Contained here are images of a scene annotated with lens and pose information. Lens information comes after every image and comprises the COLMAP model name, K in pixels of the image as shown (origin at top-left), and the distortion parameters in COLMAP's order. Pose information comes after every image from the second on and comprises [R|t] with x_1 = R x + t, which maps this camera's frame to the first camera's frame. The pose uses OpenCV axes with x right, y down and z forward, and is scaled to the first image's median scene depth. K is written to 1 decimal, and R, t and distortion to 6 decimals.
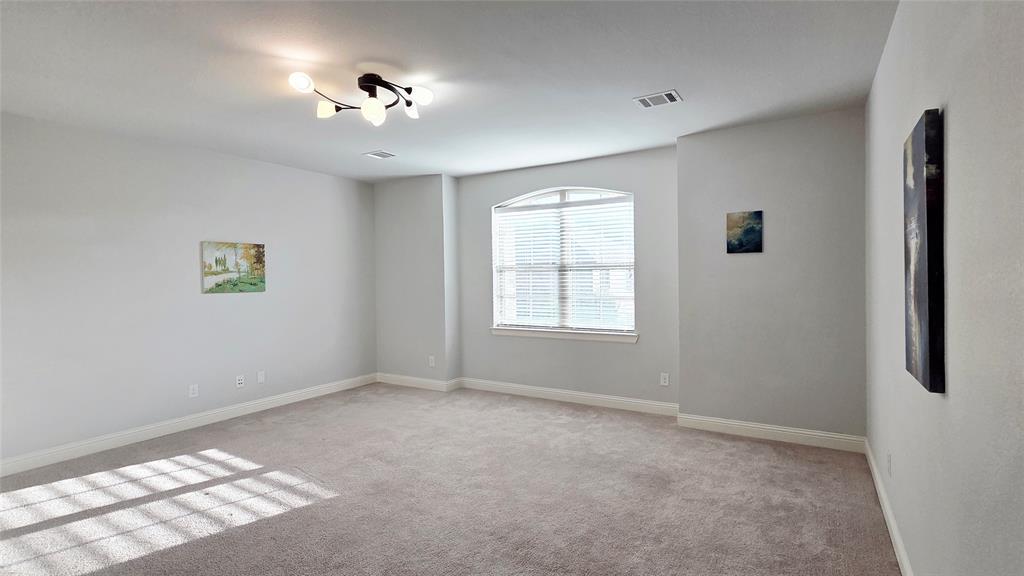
lens RADIAL K [[459.1, 0, 512.0], [0, 459.1, 288.0], [0, 0, 1]] dist [-0.001373, -0.000035]
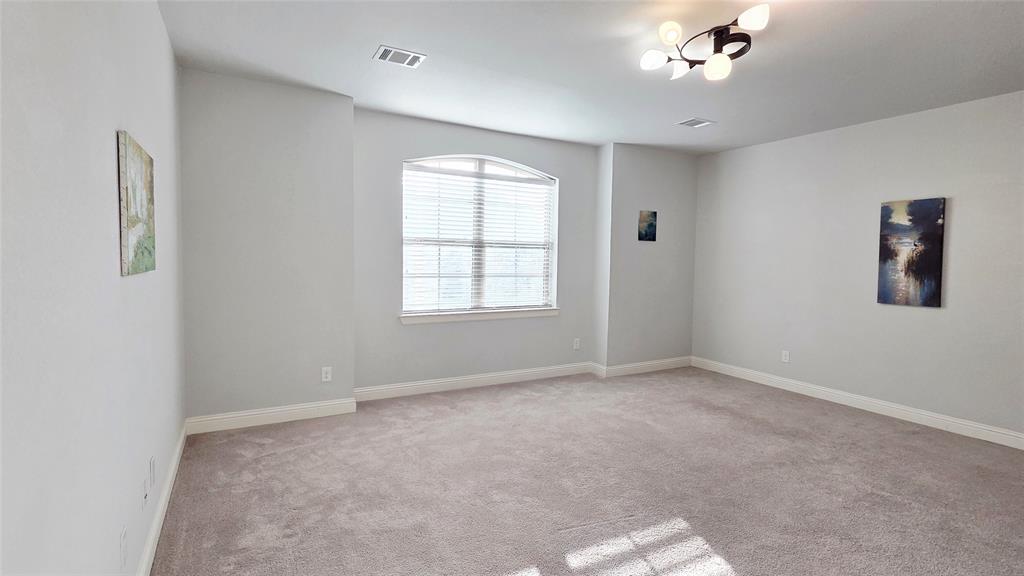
lens RADIAL K [[490.9, 0, 512.0], [0, 490.9, 288.0], [0, 0, 1]] dist [0.015539, 0.000014]
pose [[0.497467, -0.033889, 0.866821, -0.758158], [-0.003247, 0.999157, 0.040926, 0.004728], [-0.867477, -0.023174, 0.496938, 0.475279]]
